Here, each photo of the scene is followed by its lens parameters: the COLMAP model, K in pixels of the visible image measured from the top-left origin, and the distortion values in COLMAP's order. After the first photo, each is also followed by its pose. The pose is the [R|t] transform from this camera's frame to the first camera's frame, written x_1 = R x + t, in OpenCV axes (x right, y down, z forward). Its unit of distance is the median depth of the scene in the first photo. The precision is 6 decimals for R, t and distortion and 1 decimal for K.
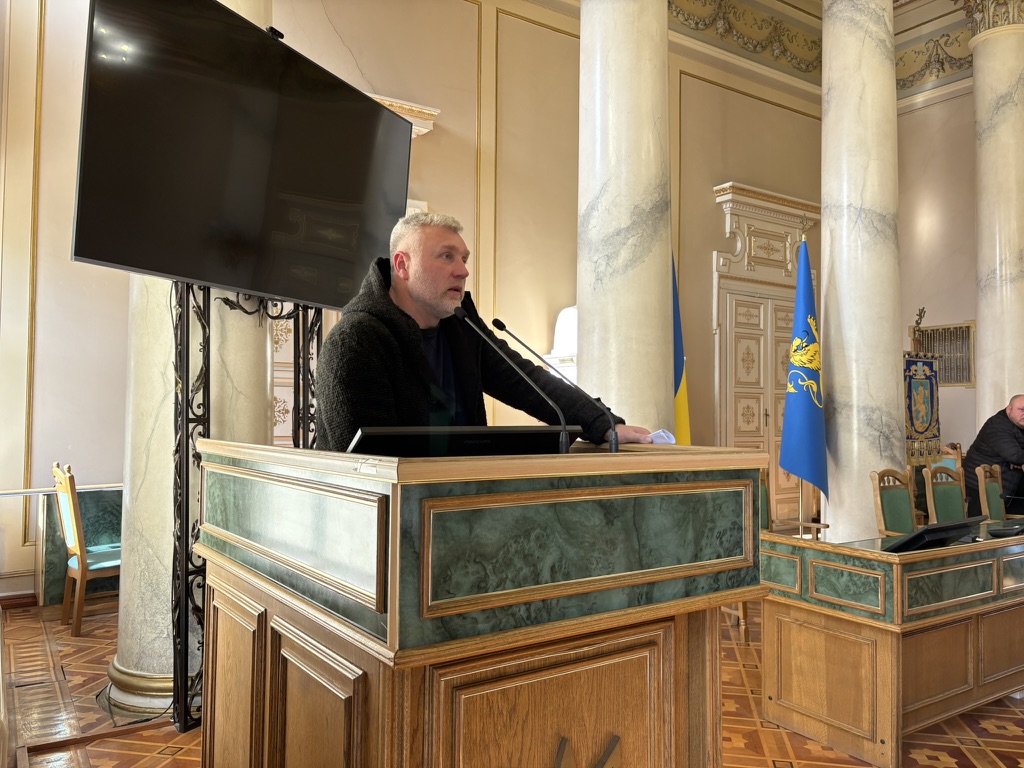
lens RADIAL K [[786.8, 0, 512.0], [0, 786.8, 384.0], [0, 0, 1]] dist [-0.000703, -0.000952]
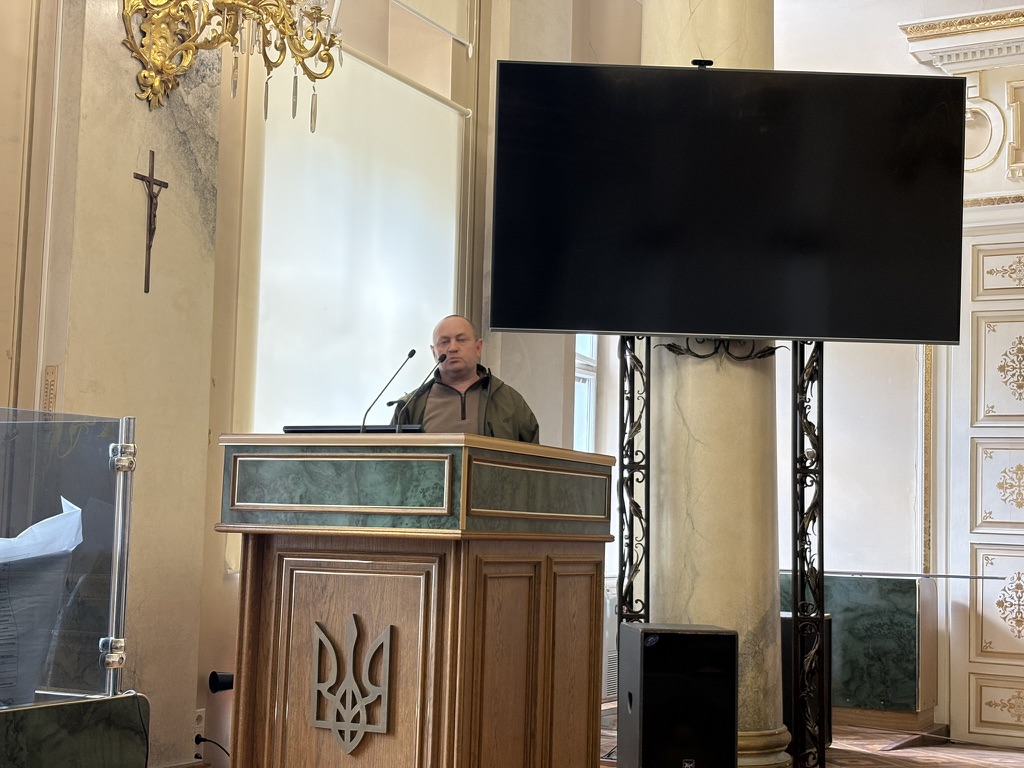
lens RADIAL K [[1574.0, 0, 512.0], [0, 1574.0, 384.0], [0, 0, 1]] dist [0.284902, -1.128414]
pose [[0.473867, -0.079886, -0.876965, 3.100979], [0.009887, 0.996296, -0.085414, 0.259144], [0.880541, 0.031805, 0.472902, -0.270588]]
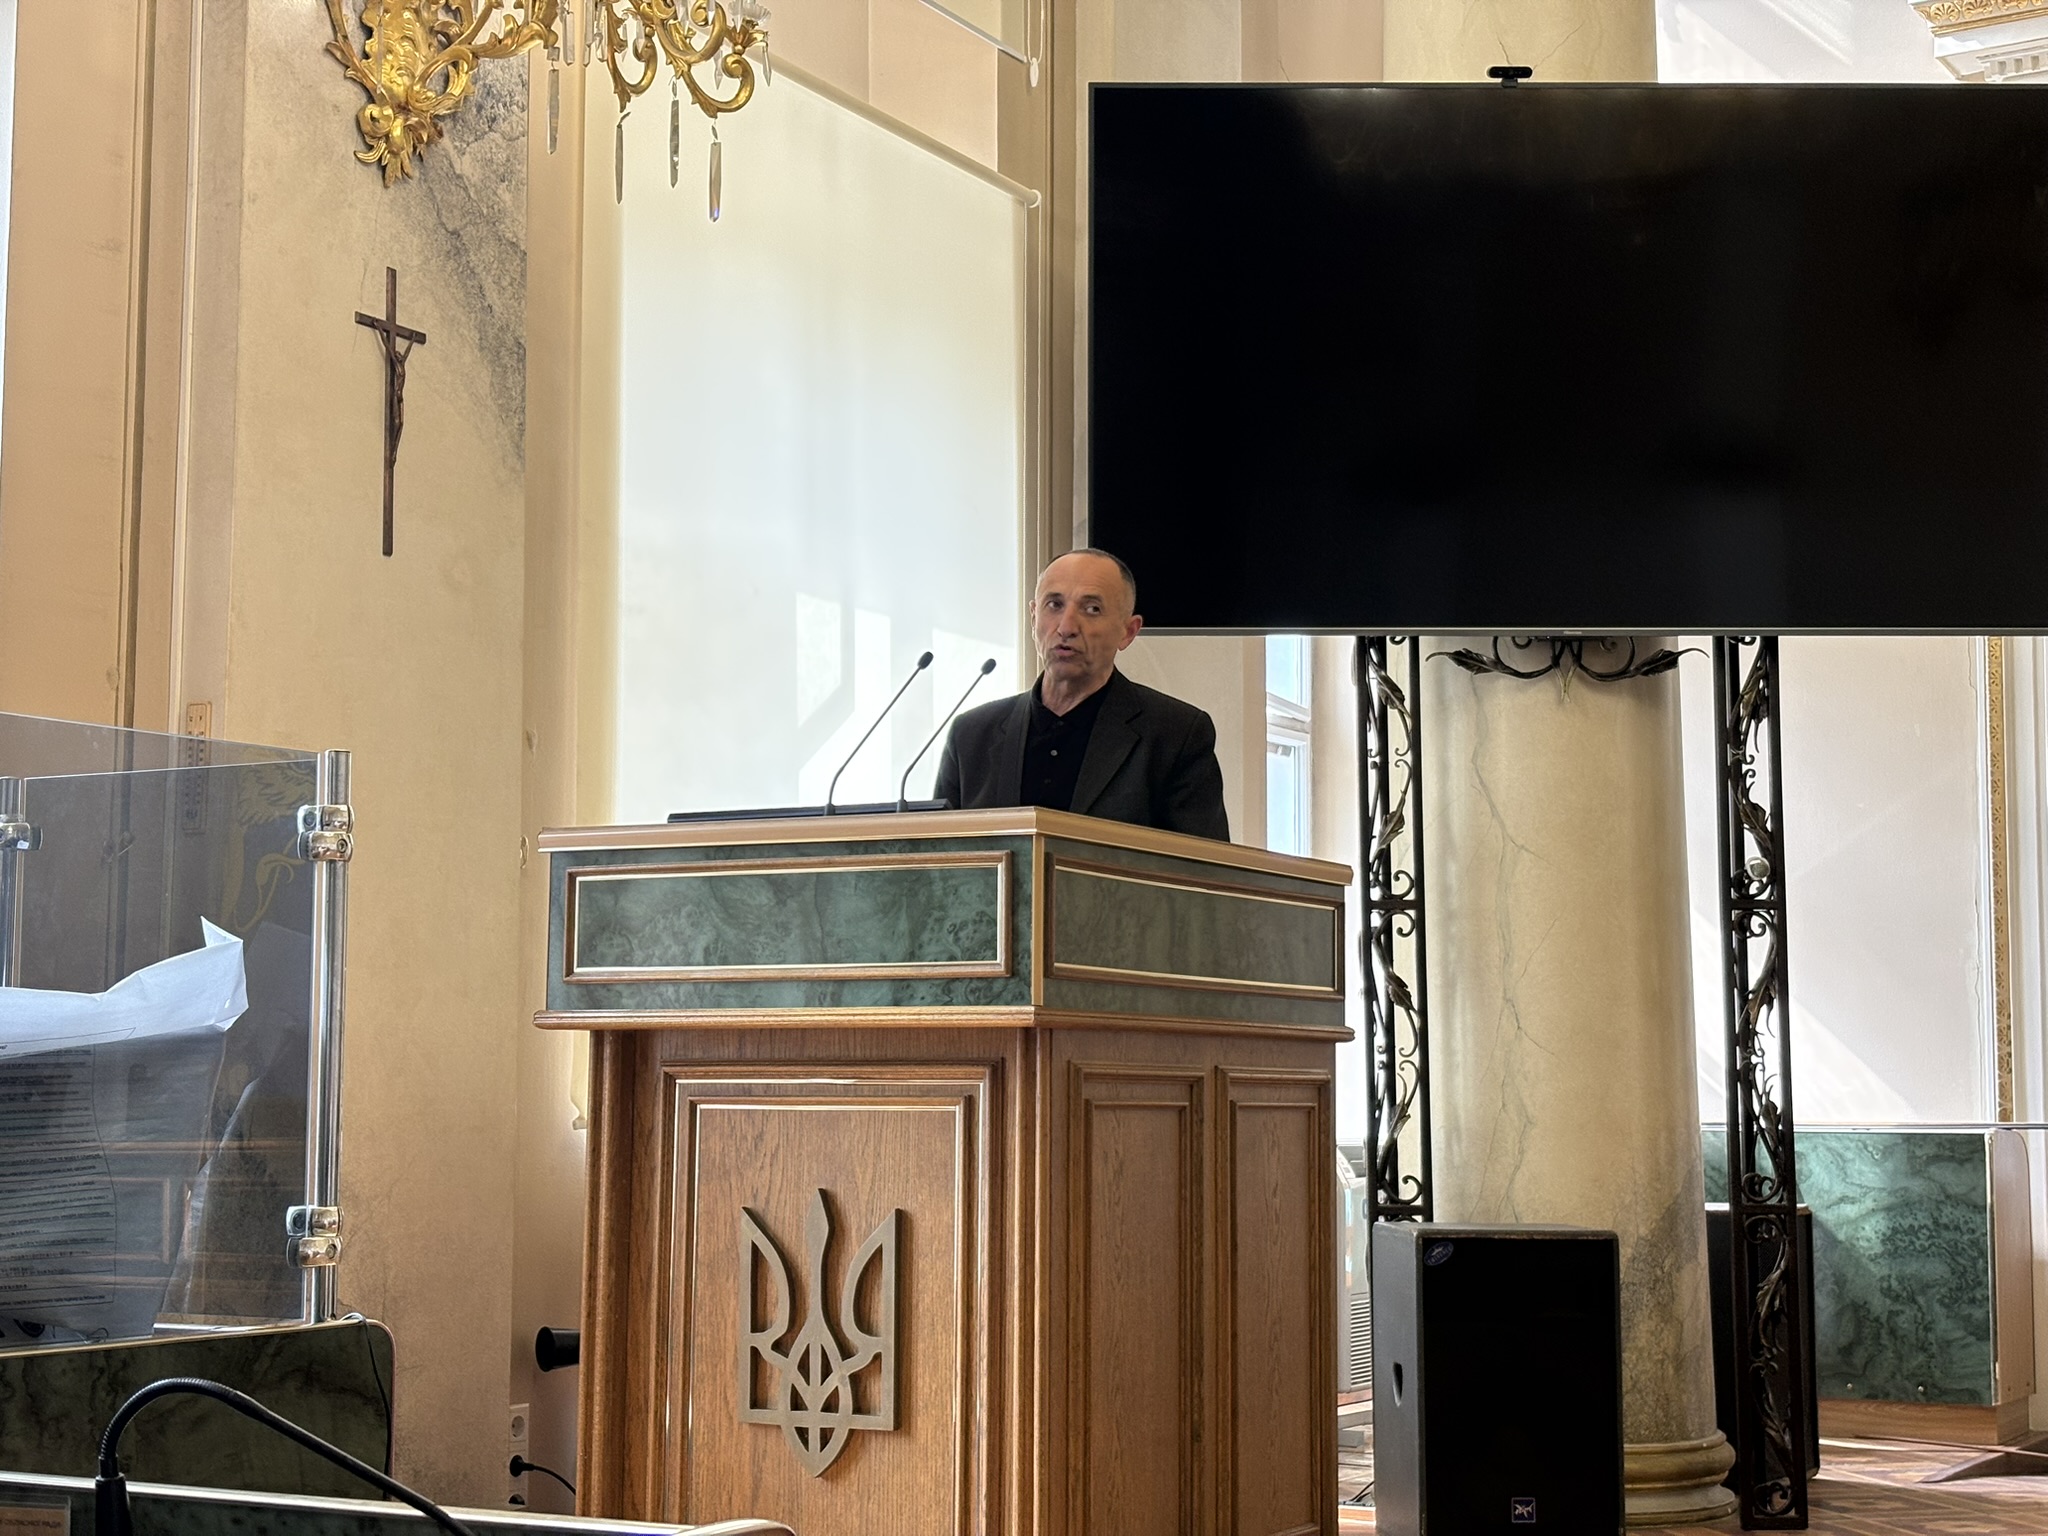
lens RADIAL K [[3148.1, 0, 1024.0], [0, 3148.1, 768.0], [0, 0, 1]] dist [0.284902, -1.128414]
pose [[0.437095, -0.104013, -0.893381, 3.016415], [0.033944, 0.994491, -0.099177, 0.350141], [0.898775, 0.013025, 0.438217, -0.212560]]
